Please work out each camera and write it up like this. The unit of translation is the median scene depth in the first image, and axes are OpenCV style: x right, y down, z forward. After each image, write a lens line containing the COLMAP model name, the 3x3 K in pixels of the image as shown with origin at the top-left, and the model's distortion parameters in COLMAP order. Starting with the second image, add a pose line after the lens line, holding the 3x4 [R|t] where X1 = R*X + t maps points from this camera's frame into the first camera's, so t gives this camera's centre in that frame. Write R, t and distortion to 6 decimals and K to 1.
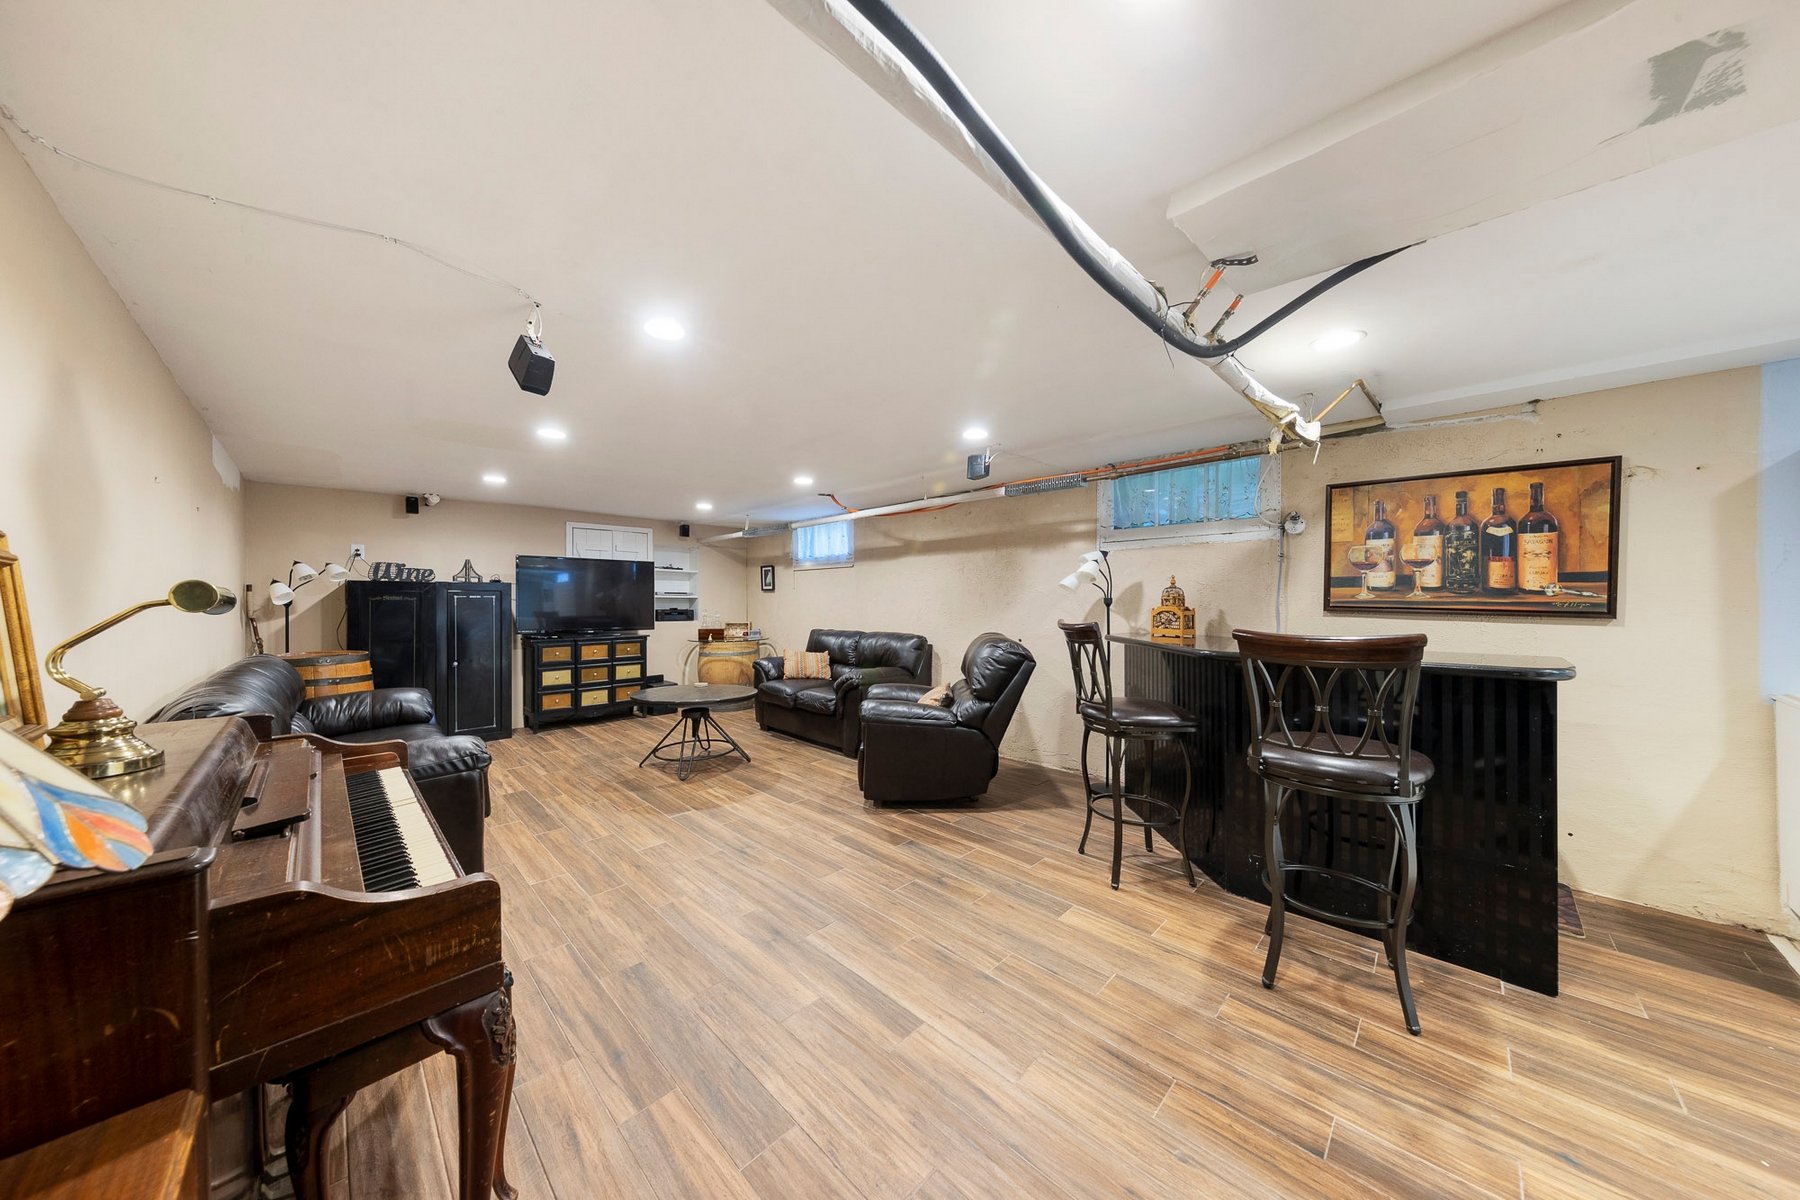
lens RADIAL K [[568.6, 0, 891.6], [0, 568.6, 603.1], [0, 0, 1]] dist [0.004800, -0.001907]
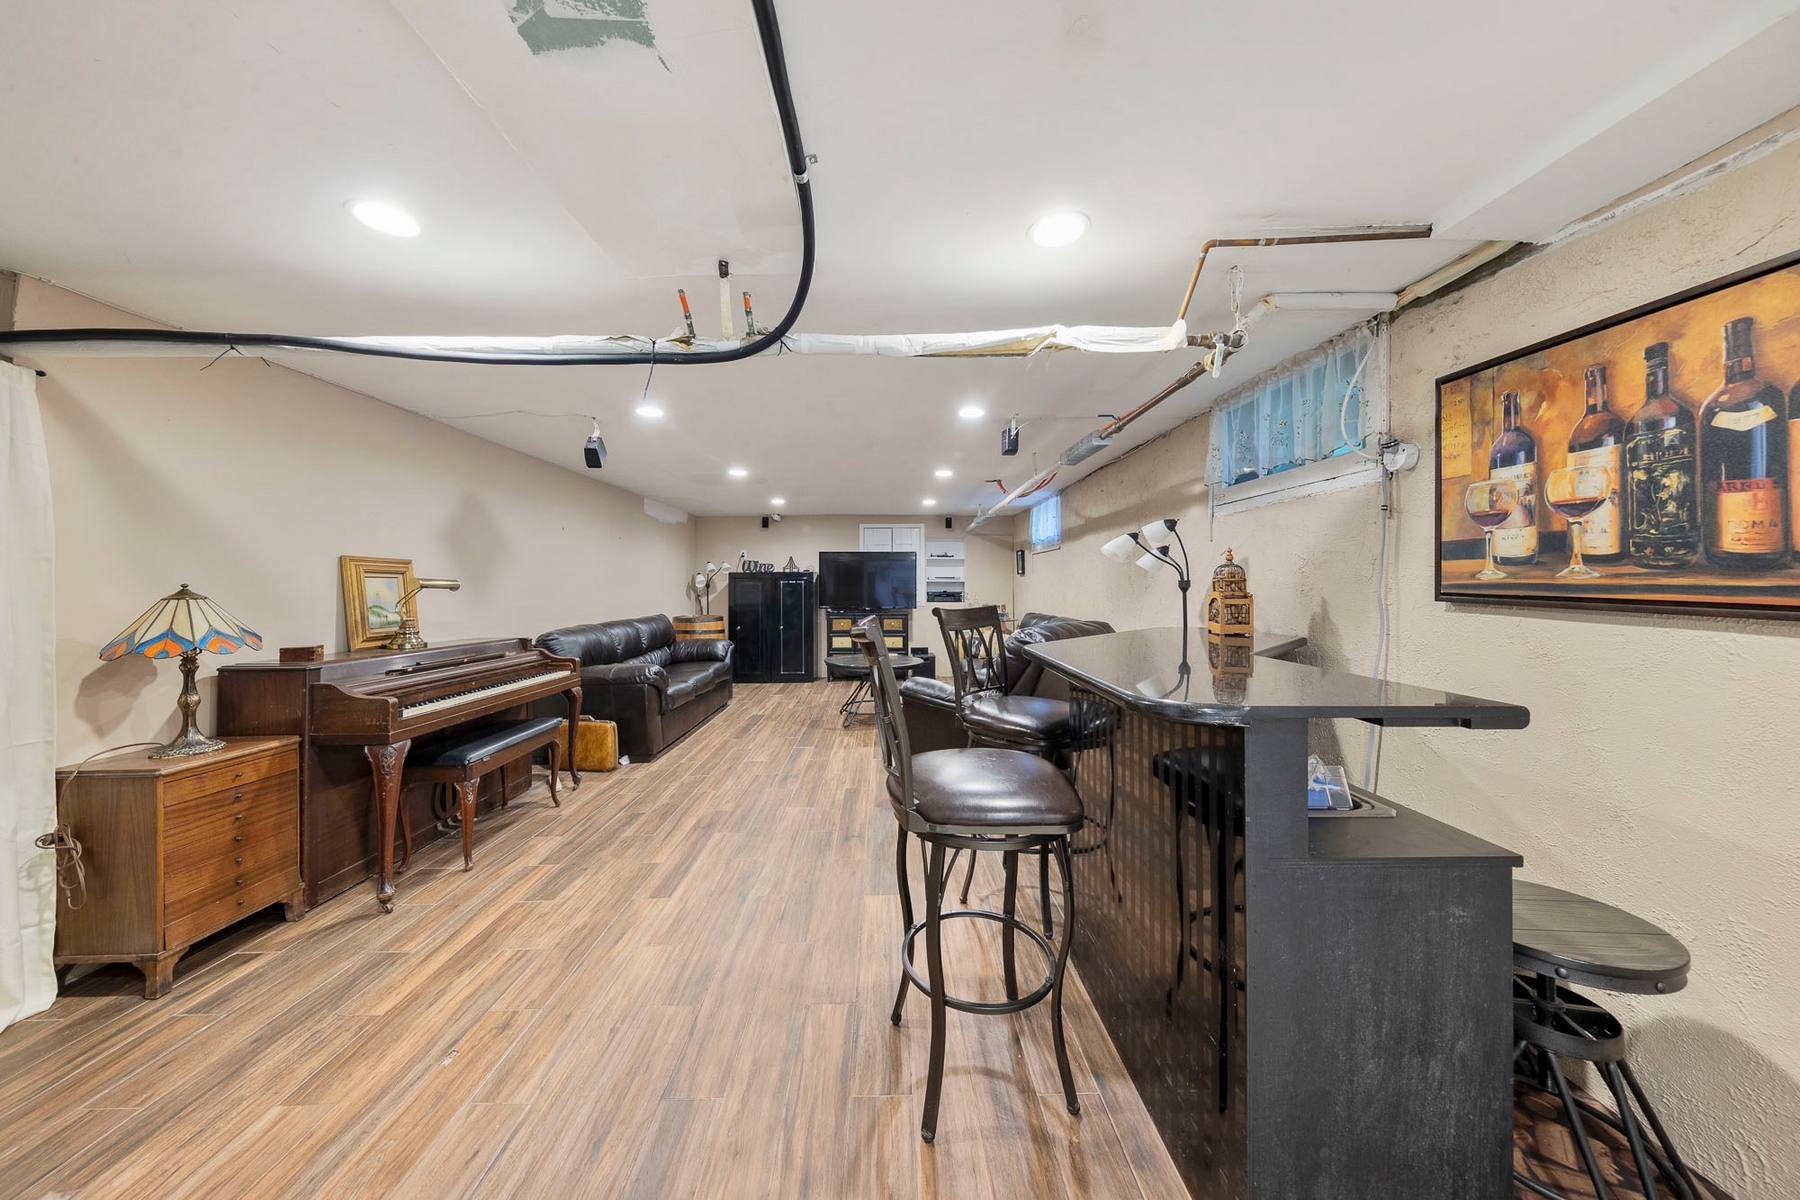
lens RADIAL K [[568.6, 0, 894.1], [0, 568.6, 587.9], [0, 0, 1]] dist [0.004800, -0.001907]
pose [[0.724975, 0.002080, -0.688772, 0.819874], [0.000124, 0.999995, 0.003151, -0.001803], [0.688775, -0.002370, 0.724971, 0.232485]]
